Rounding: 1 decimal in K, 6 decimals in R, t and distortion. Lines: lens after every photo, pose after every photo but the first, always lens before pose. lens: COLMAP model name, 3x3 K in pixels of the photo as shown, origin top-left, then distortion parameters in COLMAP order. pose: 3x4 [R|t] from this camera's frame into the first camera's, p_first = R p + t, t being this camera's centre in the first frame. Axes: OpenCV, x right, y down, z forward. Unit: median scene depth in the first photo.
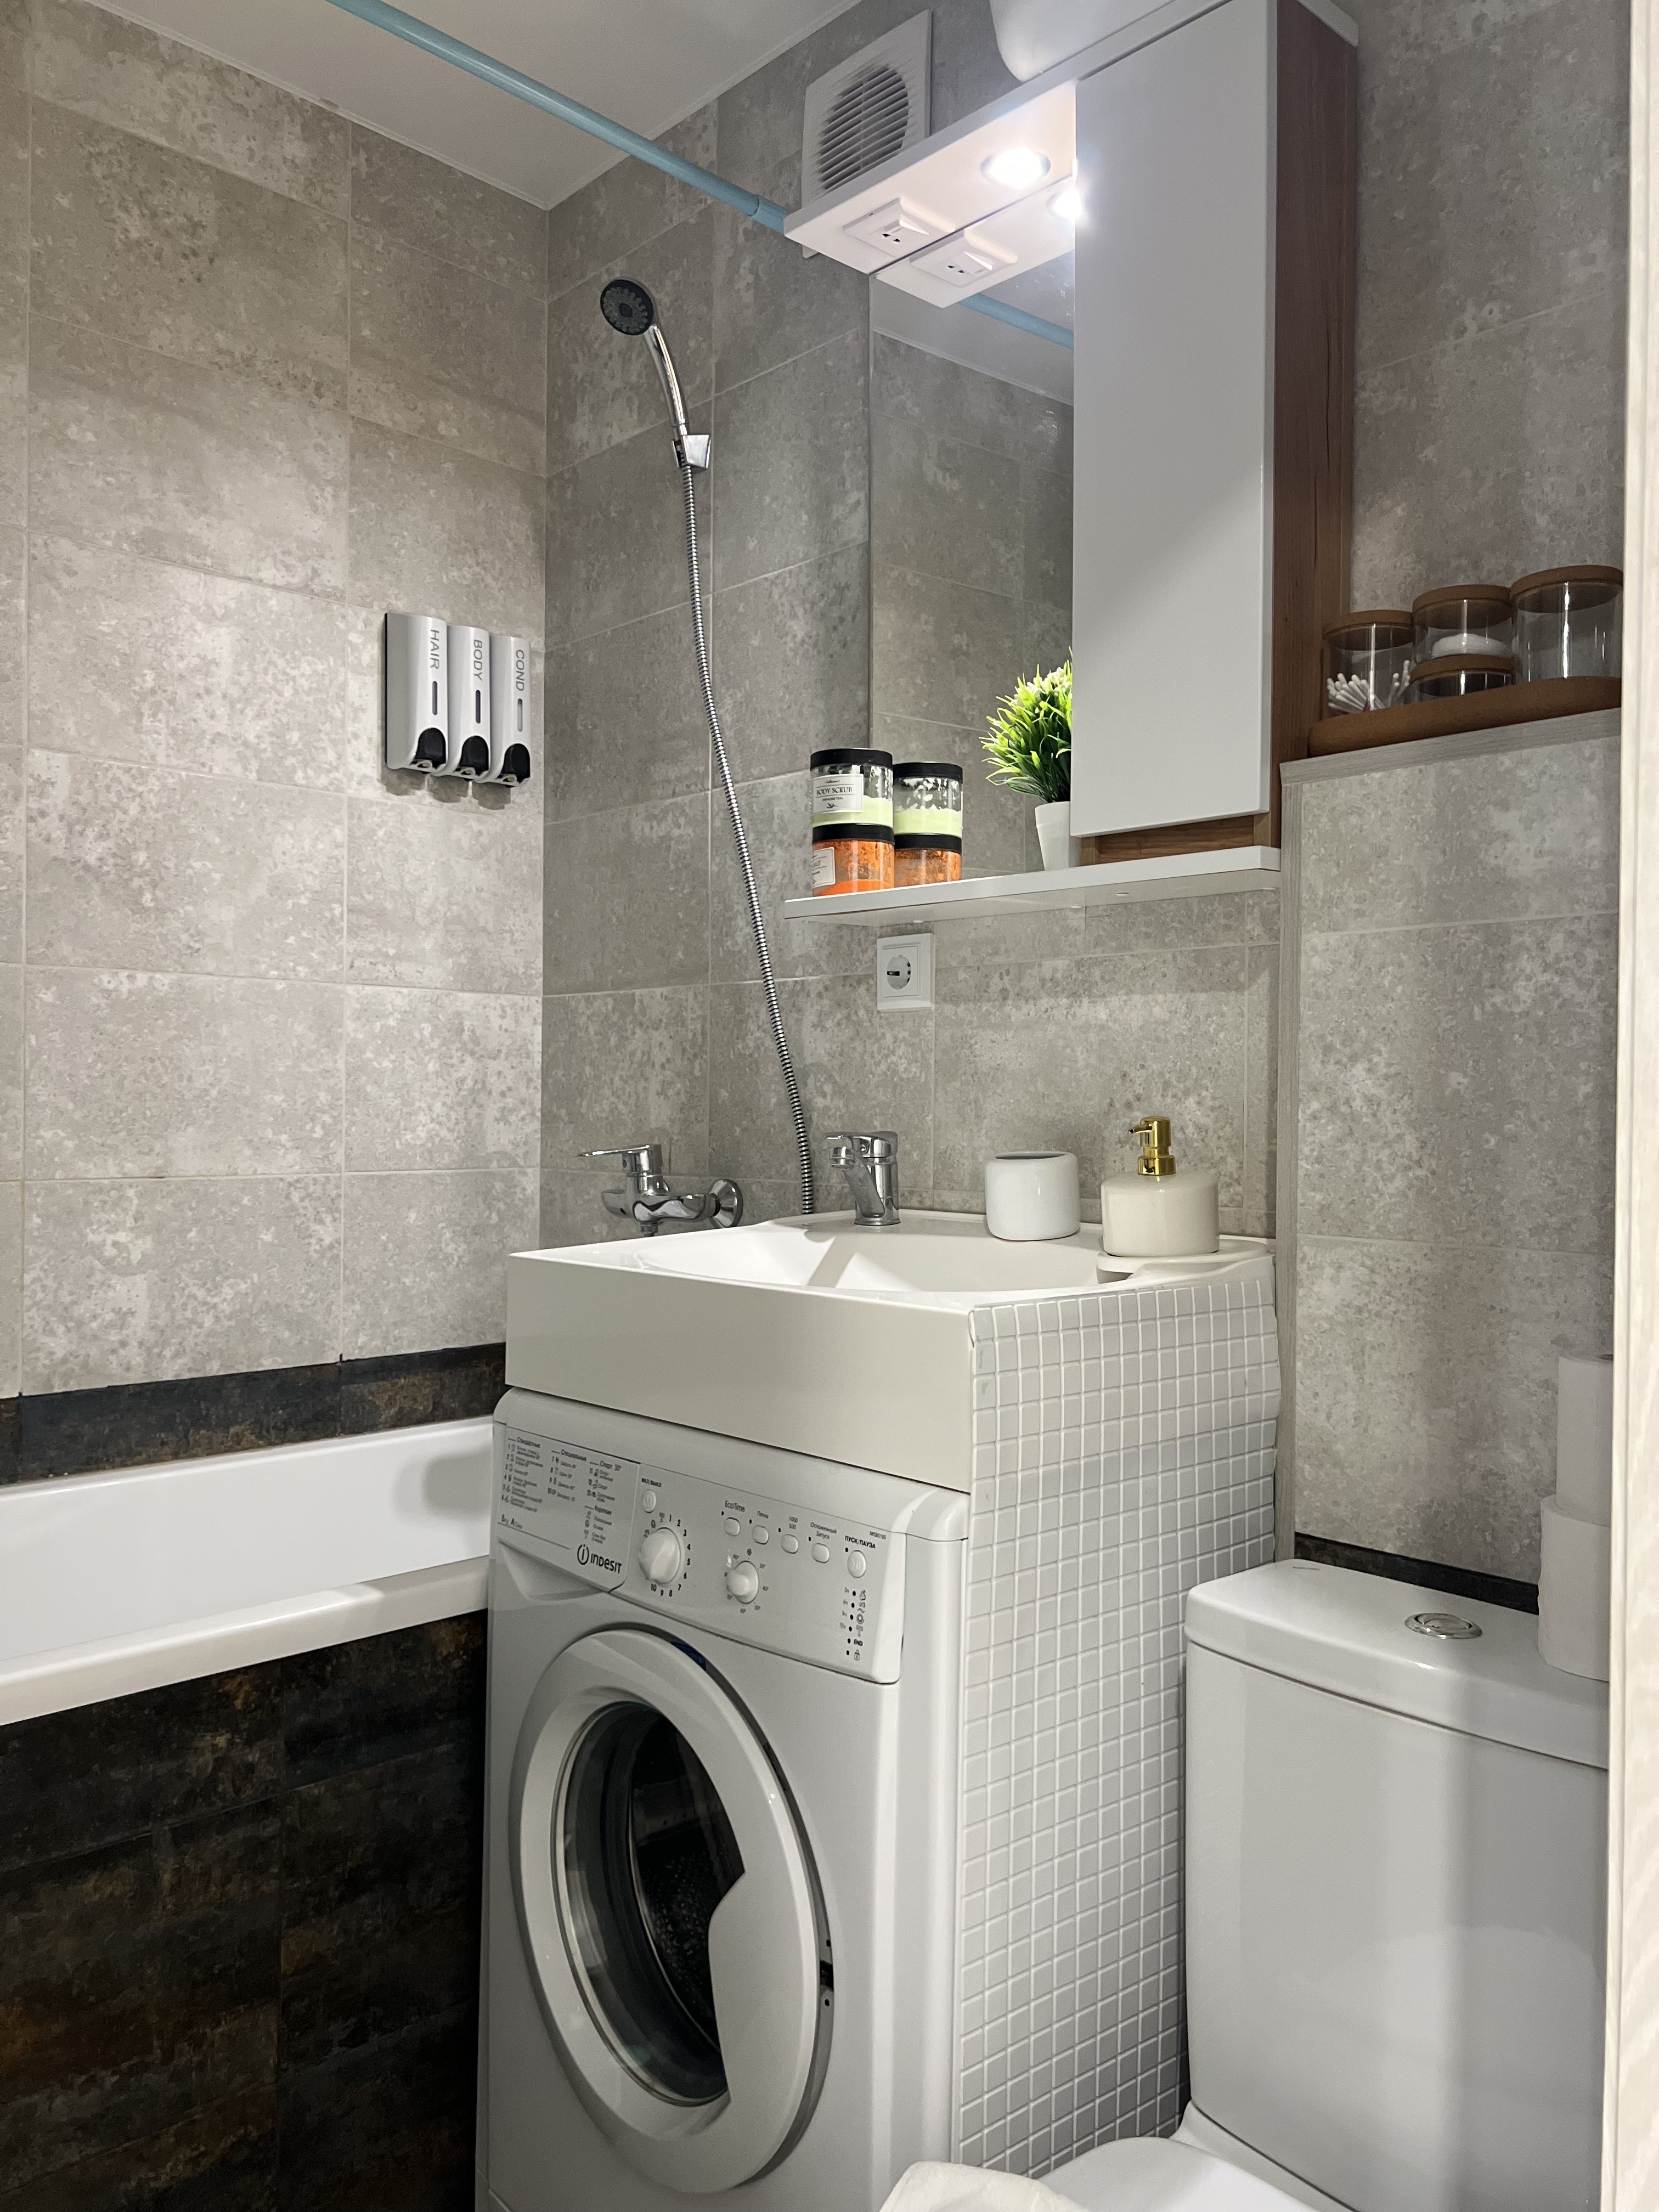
lens RADIAL K [[1660.5, 0, 829.5], [0, 1660.5, 1106.0], [0, 0, 1]] dist [0.041645, -0.051465]
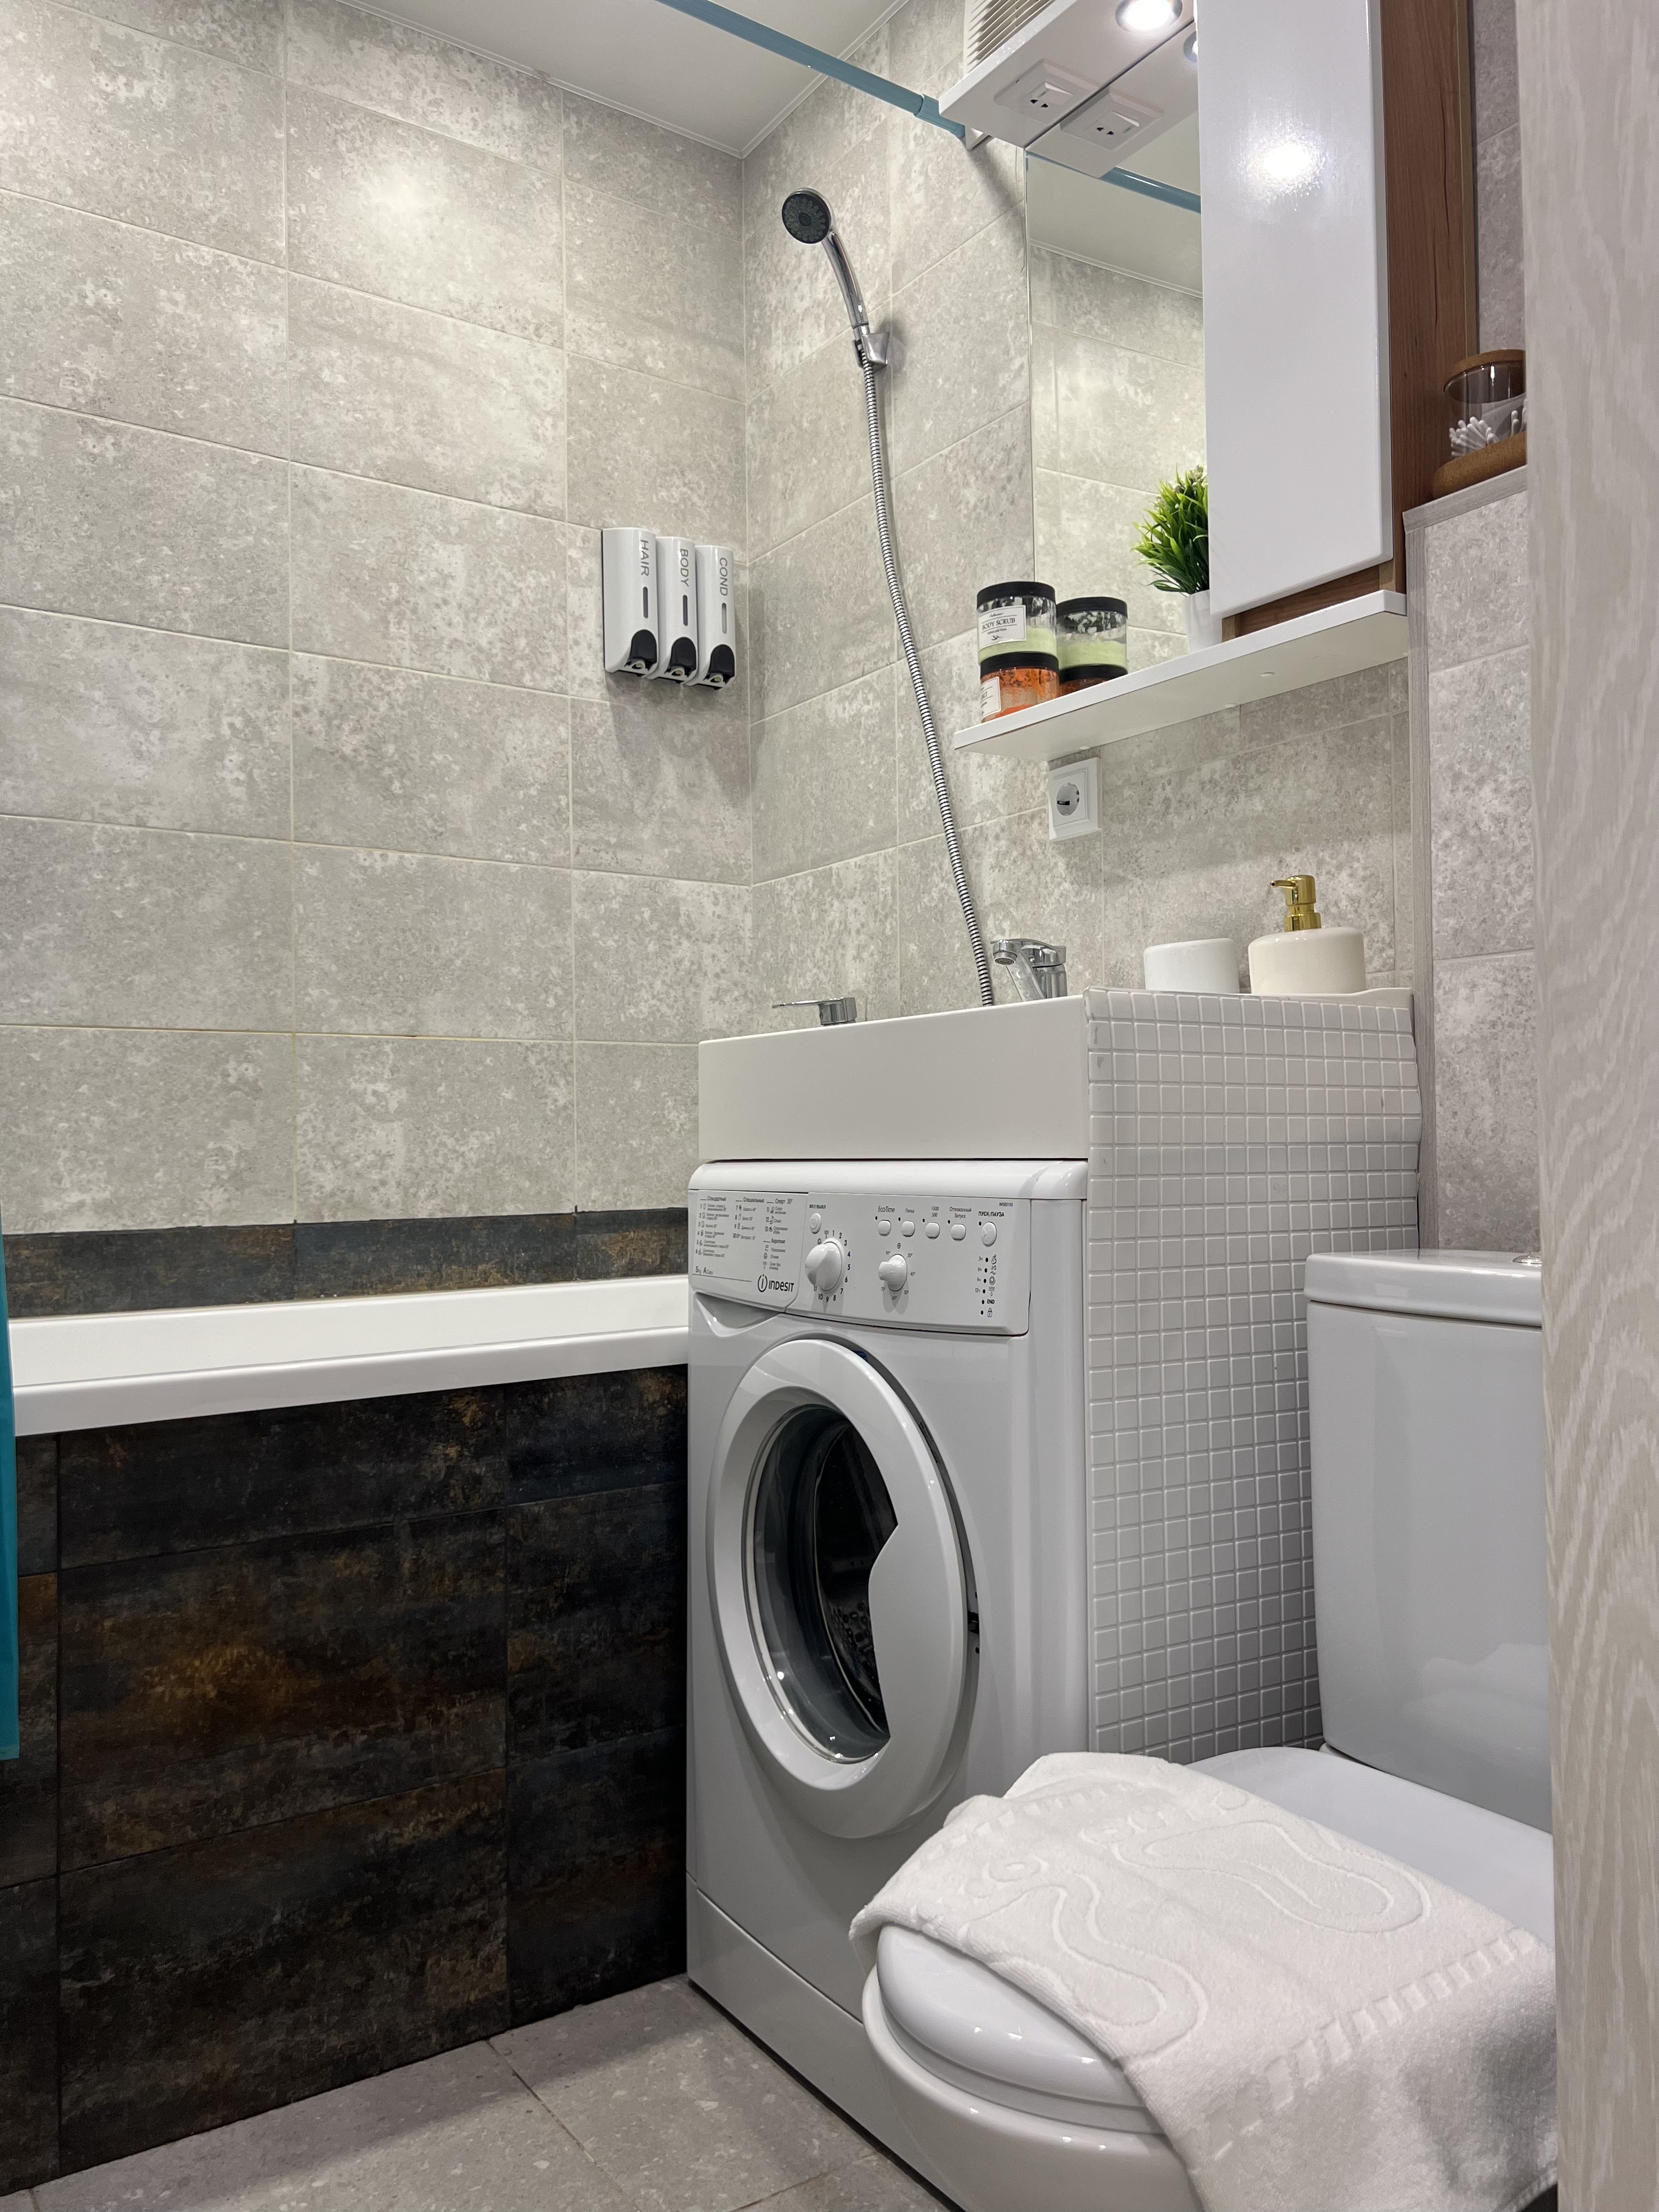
lens RADIAL K [[1660.5, 0, 829.5], [0, 1660.5, 1106.0], [0, 0, 1]] dist [0.041645, -0.051465]
pose [[0.986580, -0.027270, -0.160987, 0.074653], [0.023199, 0.999363, -0.027114, 0.180731], [0.161624, 0.023016, 0.986584, -0.073640]]
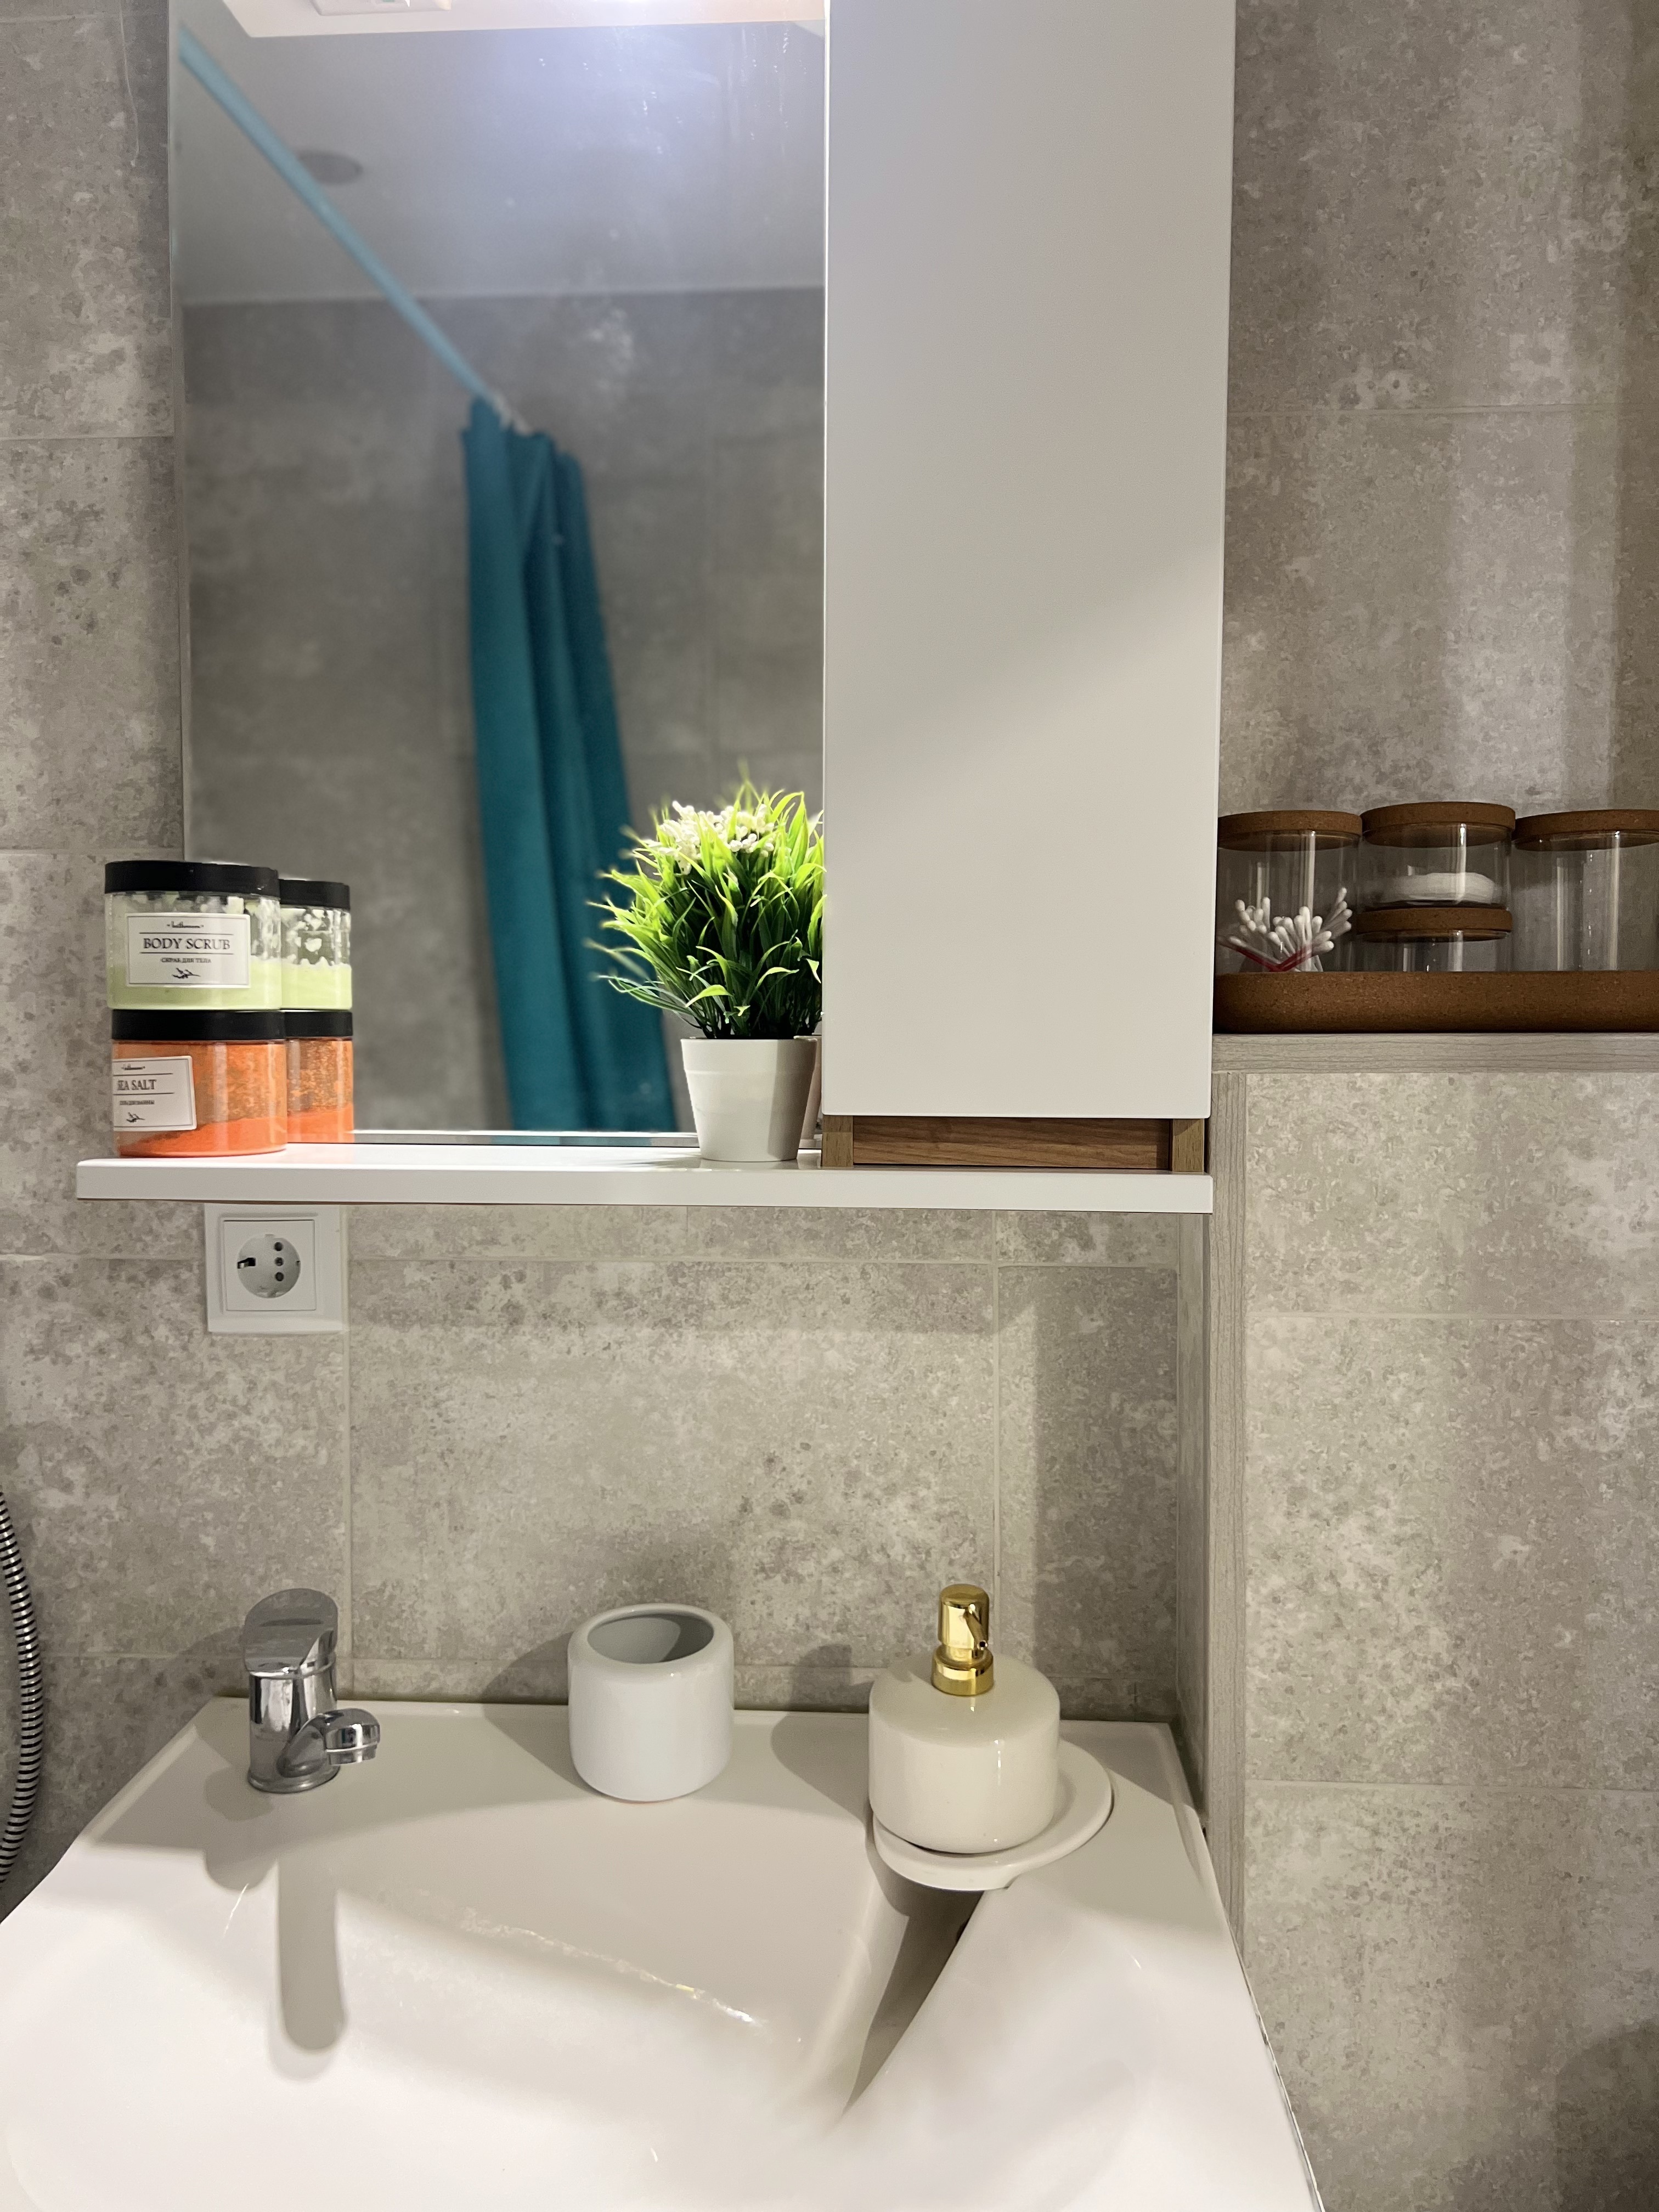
lens RADIAL K [[1660.5, 0, 829.5], [0, 1660.5, 1106.0], [0, 0, 1]] dist [0.041645, -0.051465]
pose [[0.730715, -0.038504, 0.681596, -0.254059], [0.008882, 0.998860, 0.046904, -0.206787], [-0.682625, -0.028220, 0.730224, 0.633499]]
